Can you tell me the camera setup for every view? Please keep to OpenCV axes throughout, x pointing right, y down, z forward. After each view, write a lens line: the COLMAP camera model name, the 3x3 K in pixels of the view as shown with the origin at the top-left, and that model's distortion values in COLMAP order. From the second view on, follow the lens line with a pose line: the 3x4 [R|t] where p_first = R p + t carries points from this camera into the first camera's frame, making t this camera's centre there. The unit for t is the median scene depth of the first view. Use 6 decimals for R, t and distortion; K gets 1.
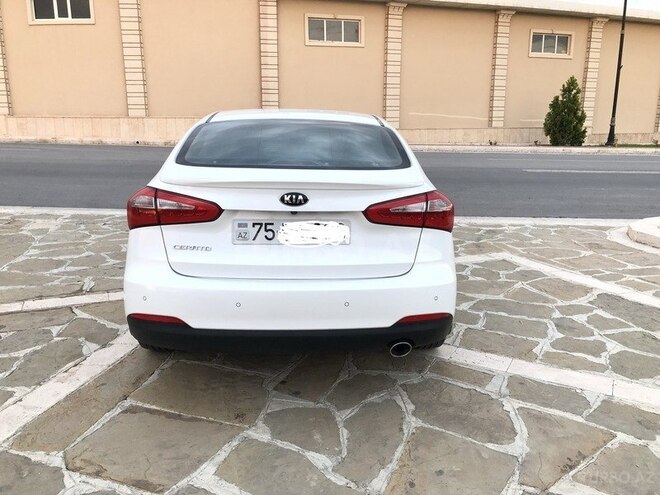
lens RADIAL K [[544.7, 0, 335.3], [0, 544.7, 248.6], [0, 0, 1]] dist [0.009284, 0.008958]
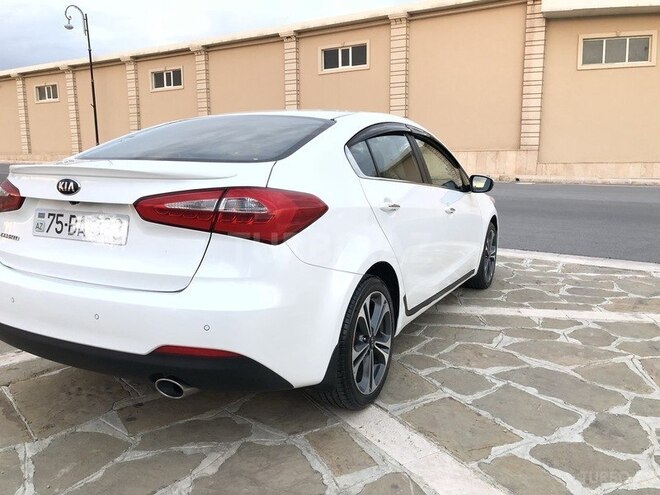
lens RADIAL K [[544.7, 0, 335.3], [0, 544.7, 248.6], [0, 0, 1]] dist [0.009284, 0.008958]
pose [[0.860739, 0.075906, -0.503355, 0.516544], [-0.110418, 0.993118, -0.039052, -0.004126], [0.496927, 0.089193, 0.863197, 0.324544]]
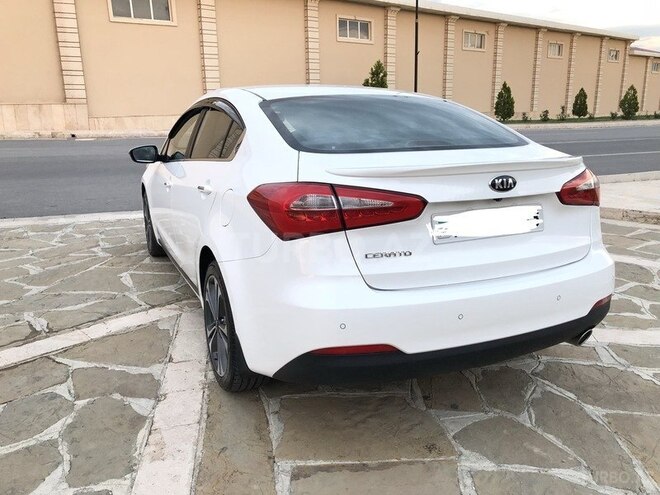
lens RADIAL K [[544.9, 0, 335.7], [0, 544.9, 244.6], [0, 0, 1]] dist [0.006097, 0.012458]
pose [[0.929747, -0.108131, 0.351963, -0.439196], [0.101220, 0.994137, 0.038039, -0.038299], [-0.354012, 0.000259, 0.935241, 0.205231]]
